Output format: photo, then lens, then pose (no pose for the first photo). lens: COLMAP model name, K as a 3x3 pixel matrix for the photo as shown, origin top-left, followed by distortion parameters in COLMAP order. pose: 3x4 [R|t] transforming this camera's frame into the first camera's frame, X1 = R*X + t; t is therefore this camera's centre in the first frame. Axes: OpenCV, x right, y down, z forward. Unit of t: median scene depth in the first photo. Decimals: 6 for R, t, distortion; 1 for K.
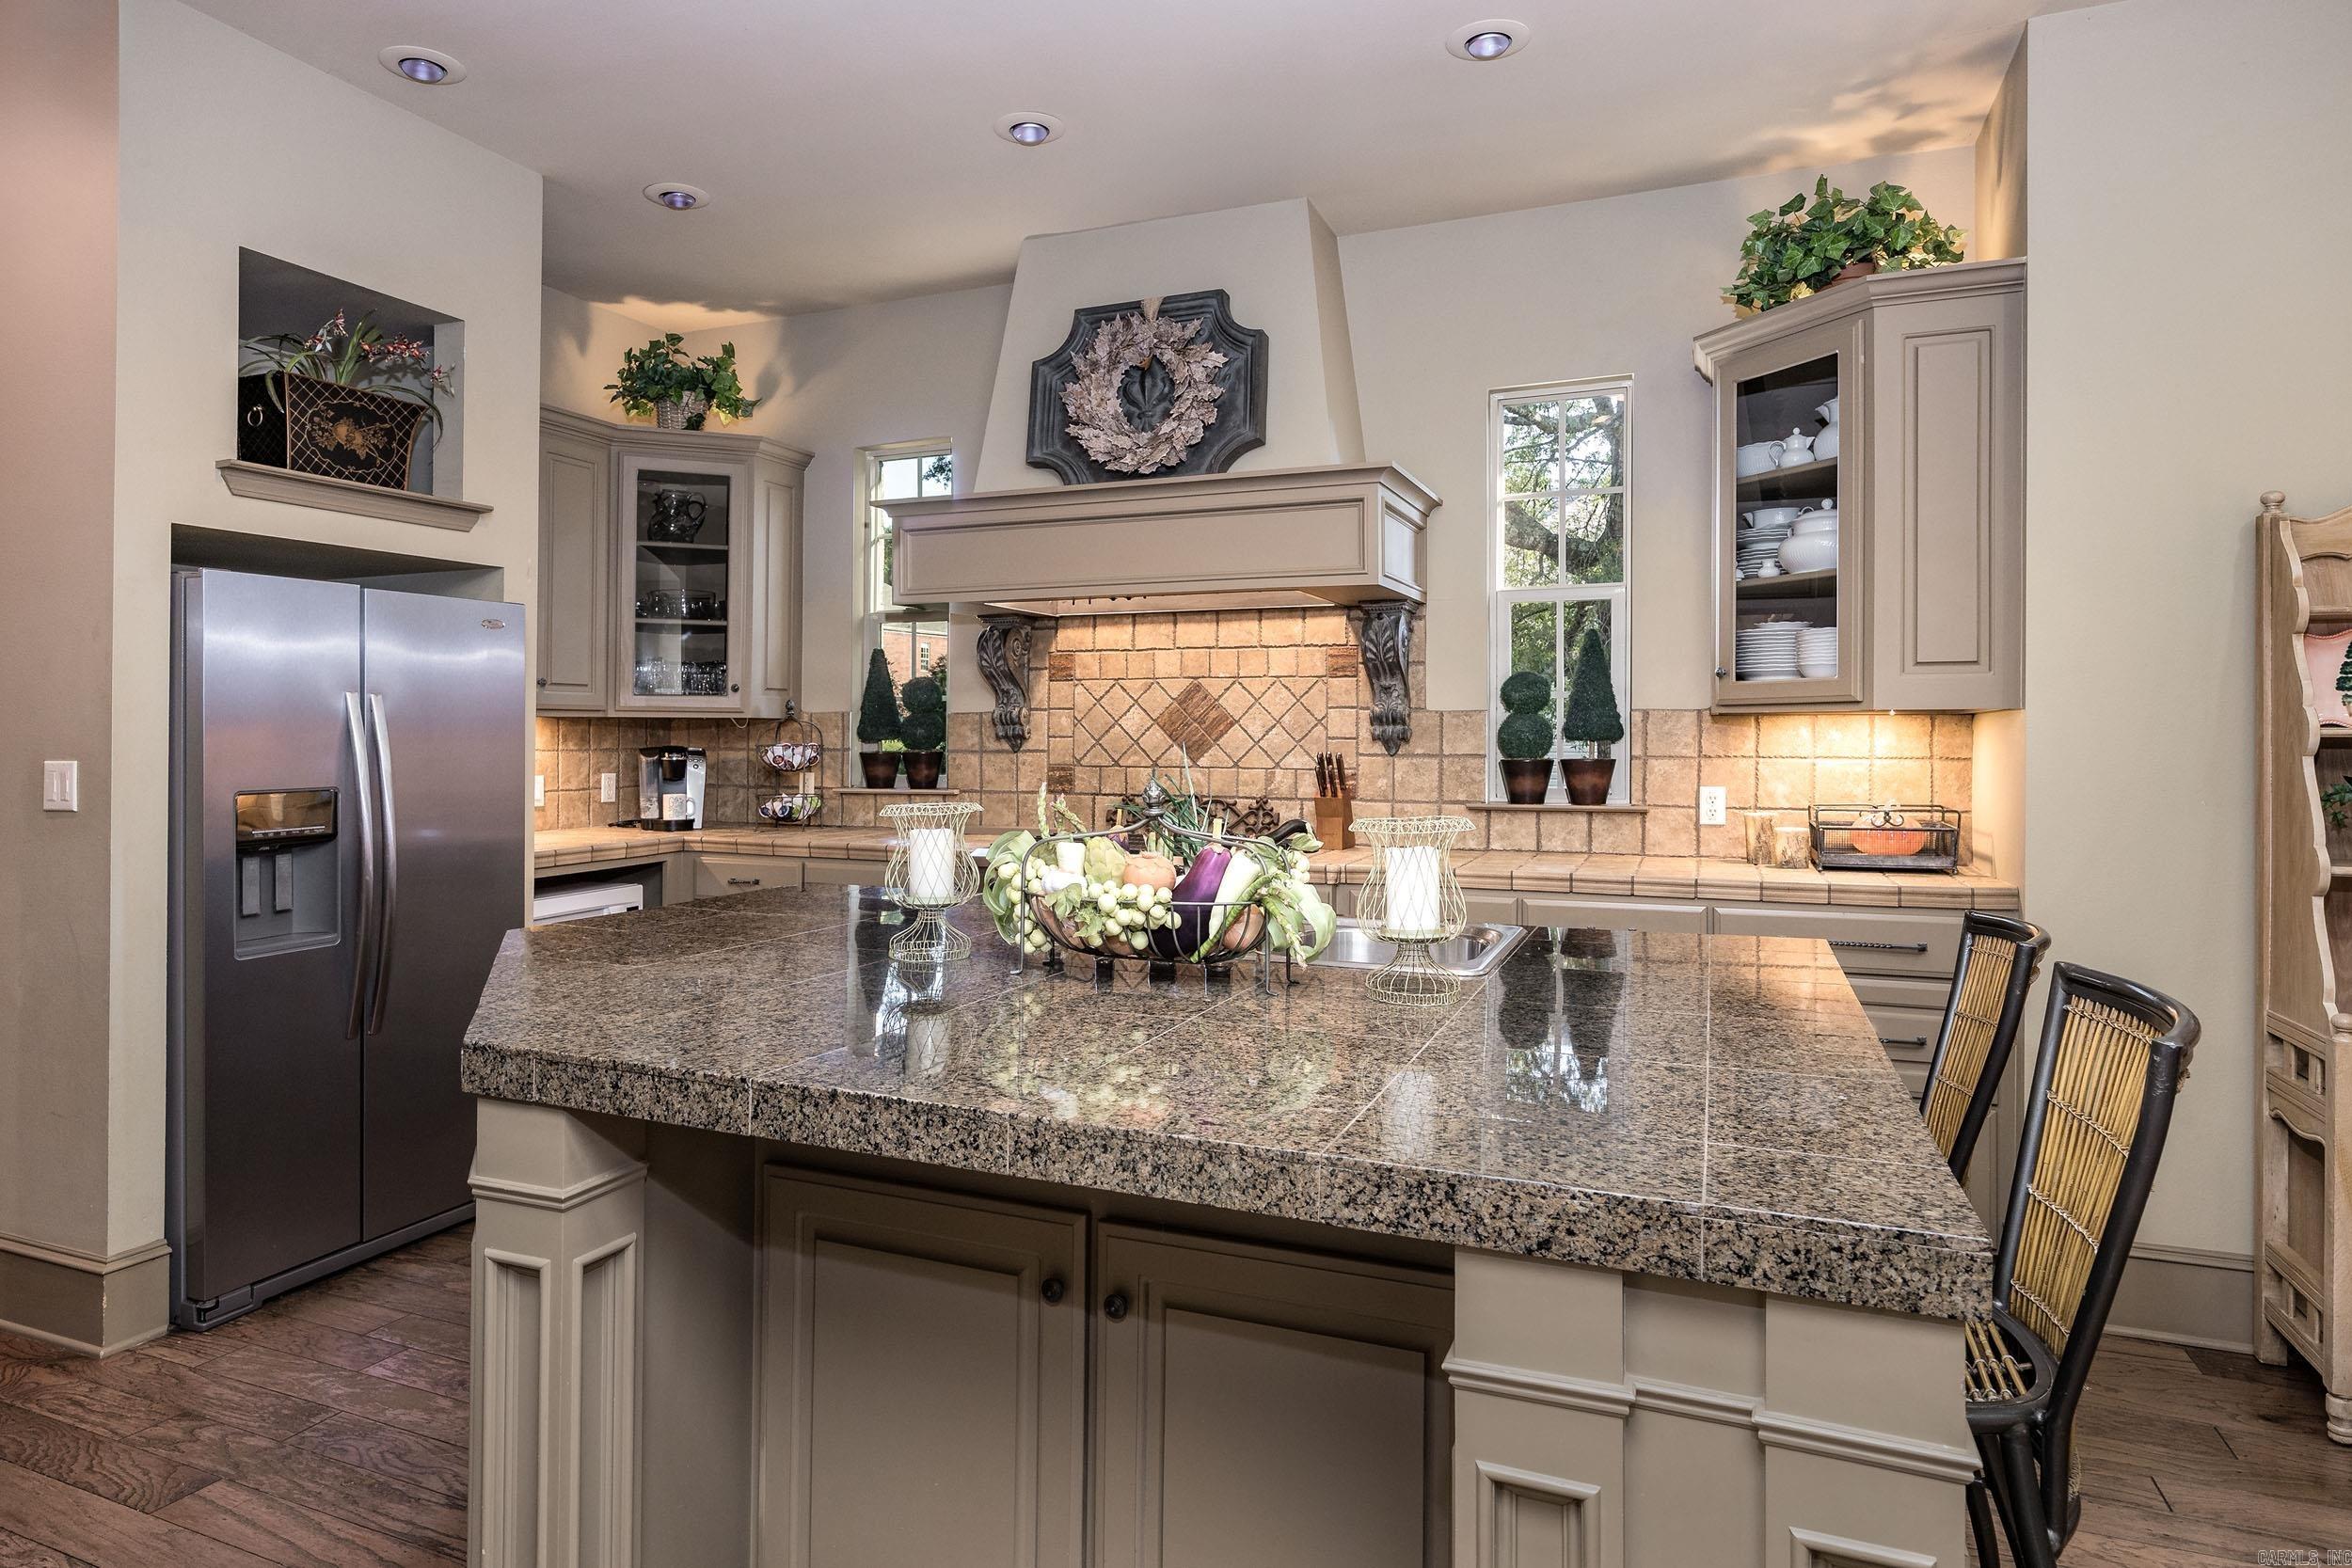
lens RADIAL K [[1270.2, 0, 1169.9], [0, 1270.2, 770.2], [0, 0, 1]] dist [0.004042, -0.001705]
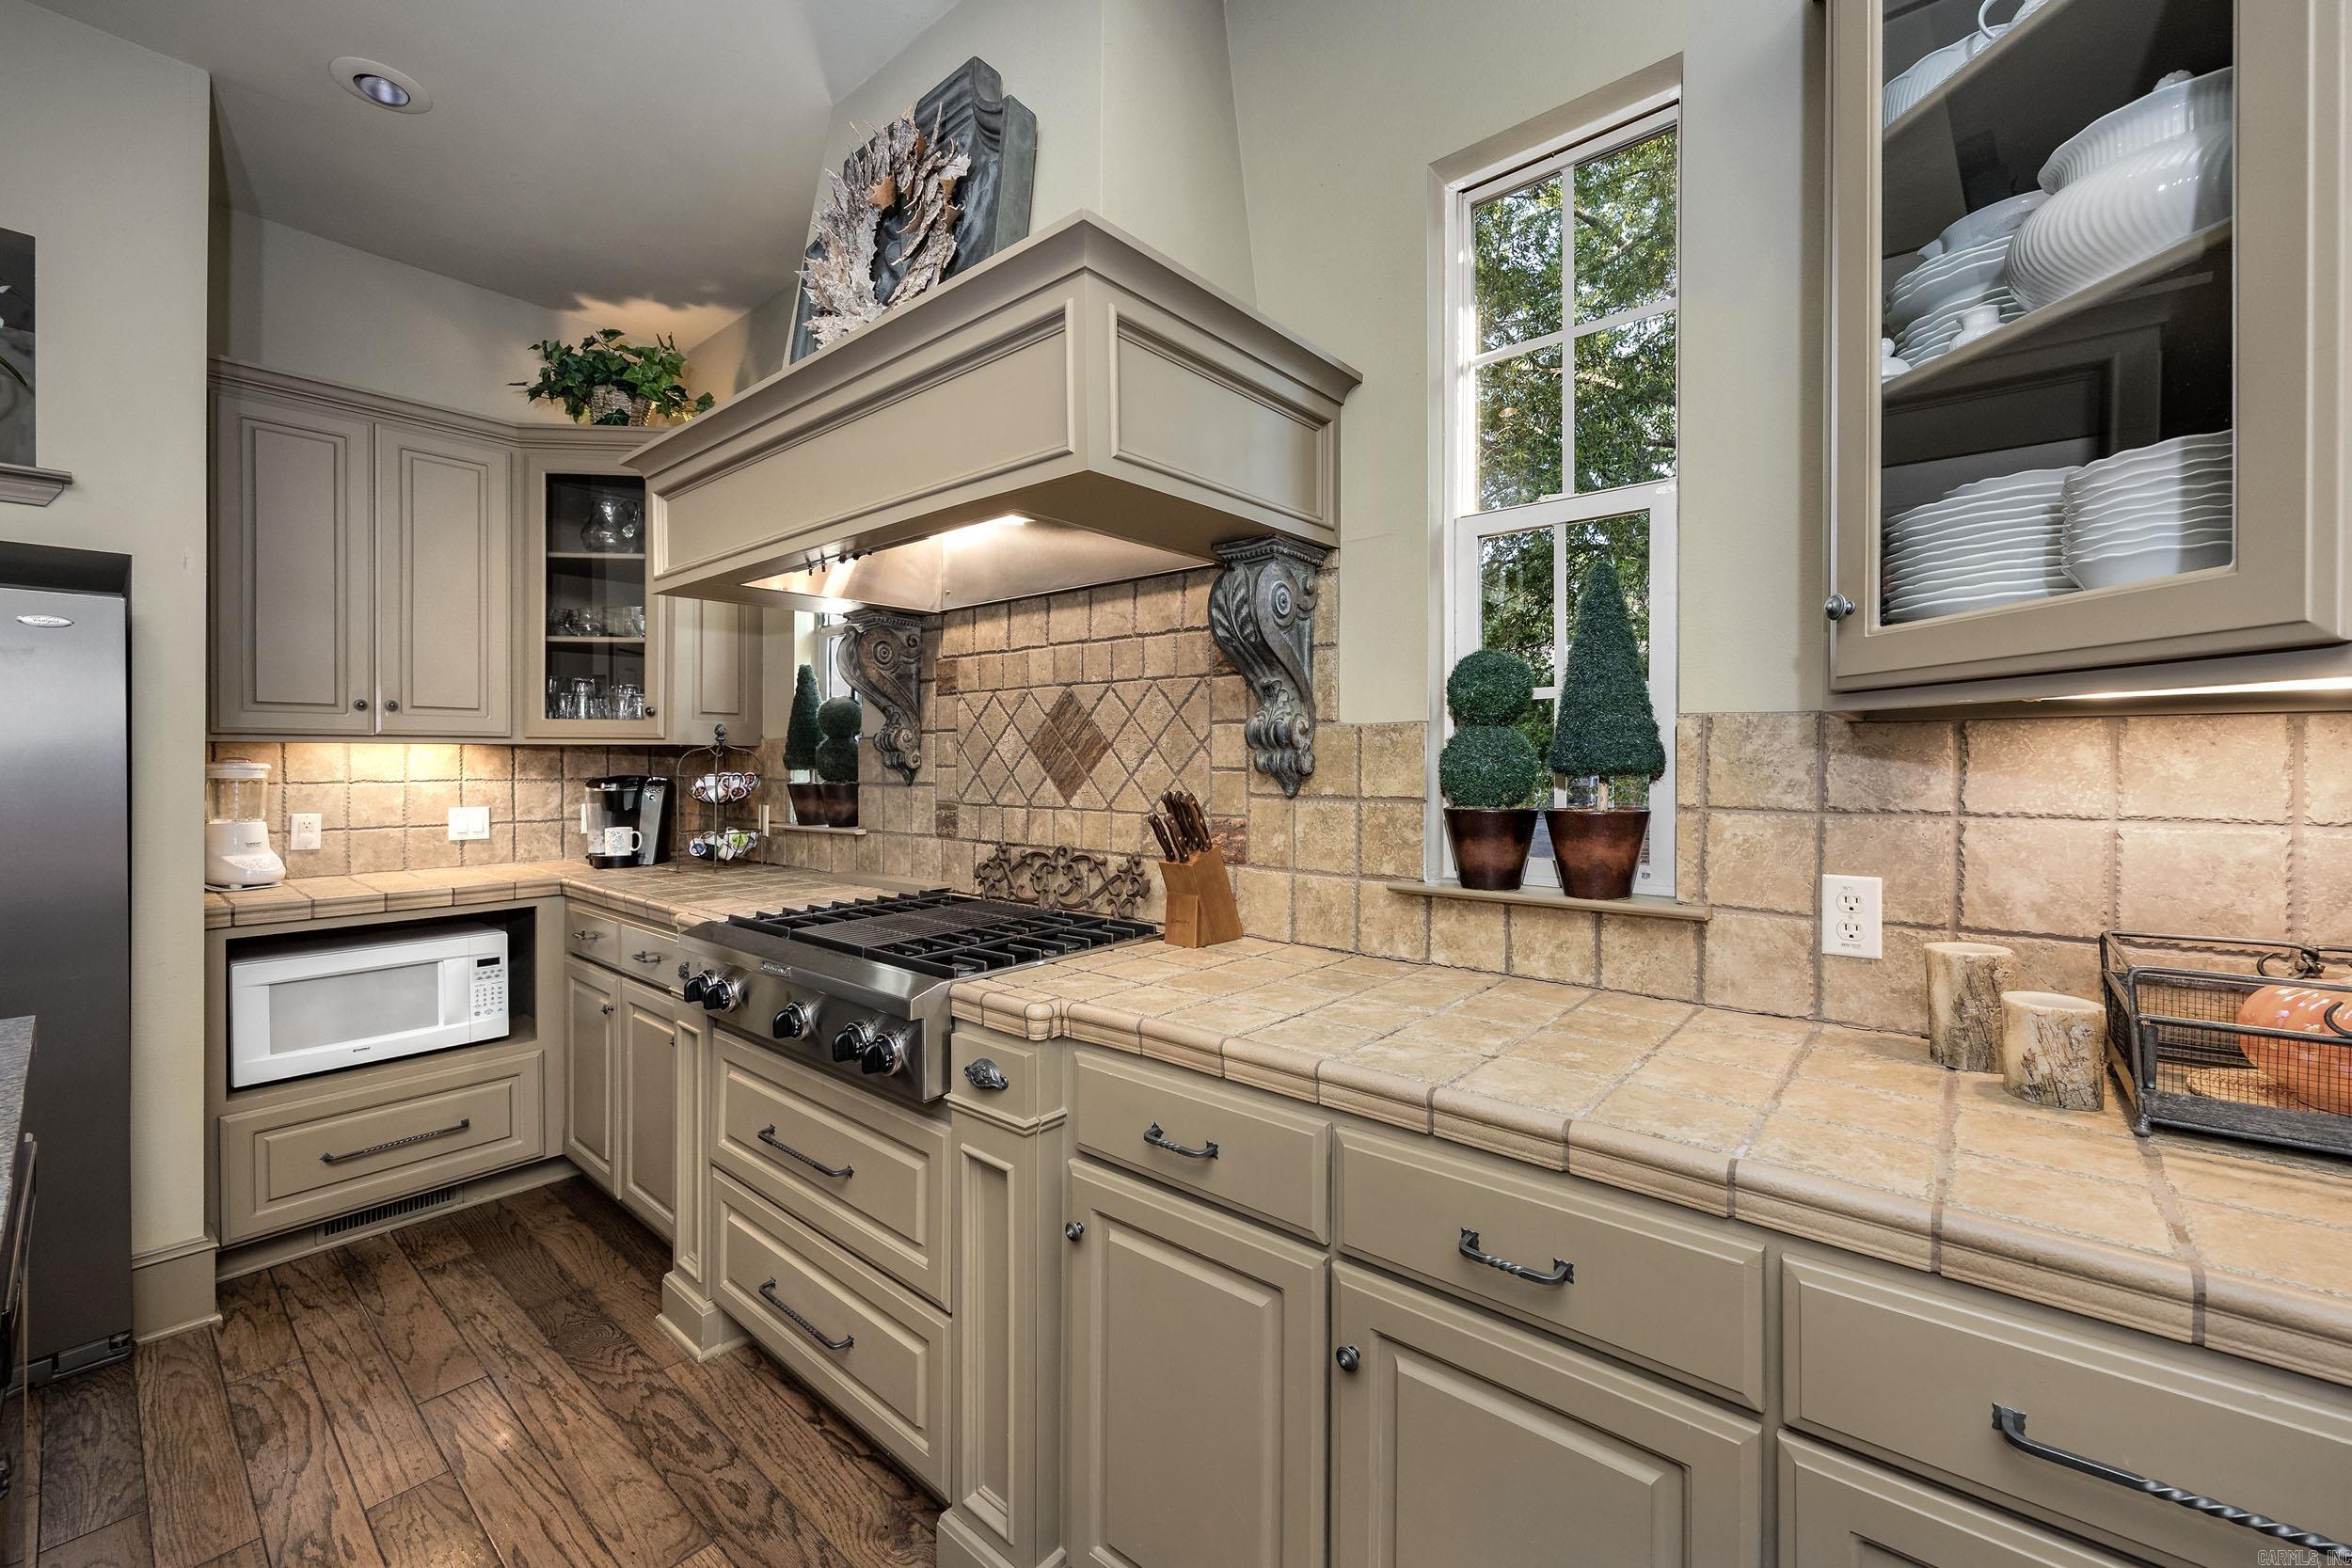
lens RADIAL K [[1008.8, 0, 1177.3], [0, 1008.8, 780.8], [0, 0, 1]] dist [0.002255, 0.001213]
pose [[0.964637, 0.003948, -0.263553, 0.257166], [-0.006069, 0.999955, -0.007234, -0.016162], [0.263512, 0.008578, 0.964618, 0.518702]]
